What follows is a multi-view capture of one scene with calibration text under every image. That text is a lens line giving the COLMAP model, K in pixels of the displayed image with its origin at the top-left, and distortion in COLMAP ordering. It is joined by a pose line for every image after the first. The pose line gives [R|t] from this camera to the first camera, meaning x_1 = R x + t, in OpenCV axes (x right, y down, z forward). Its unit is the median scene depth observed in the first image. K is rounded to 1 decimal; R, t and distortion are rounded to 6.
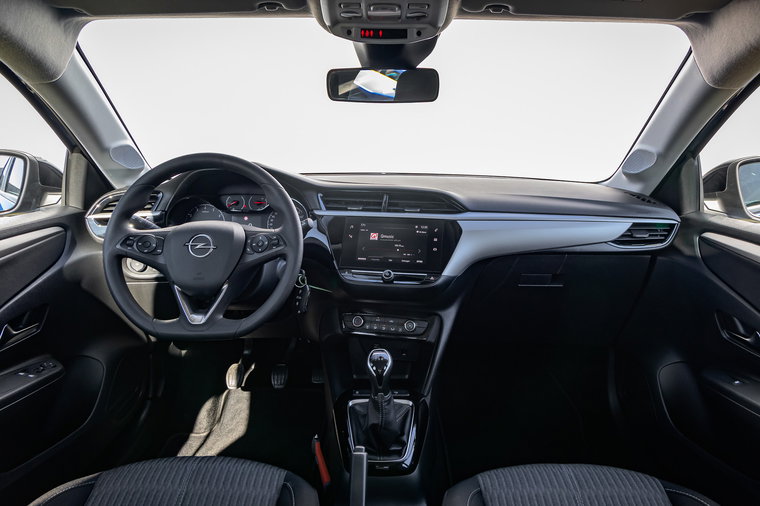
lens RADIAL K [[514.9, 0, 377.2], [0, 514.9, 260.4], [0, 0, 1]] dist [0.002696, 0.003229]
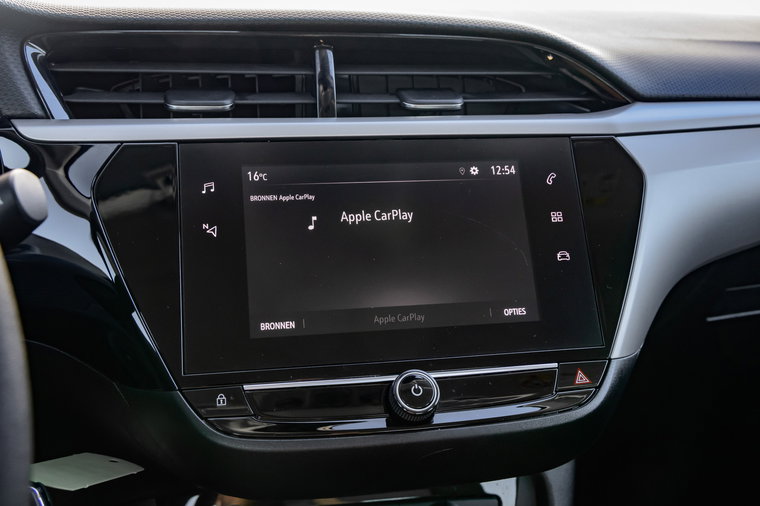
lens RADIAL K [[796.0, 0, 380.0], [0, 796.0, 253.0], [0, 0, 1]] dist [-0.006267, -0.001271]
pose [[0.933414, -0.101237, 0.344222, -0.105590], [0.072986, 0.992884, 0.094098, -0.065885], [-0.351298, -0.062709, 0.934161, 0.658635]]
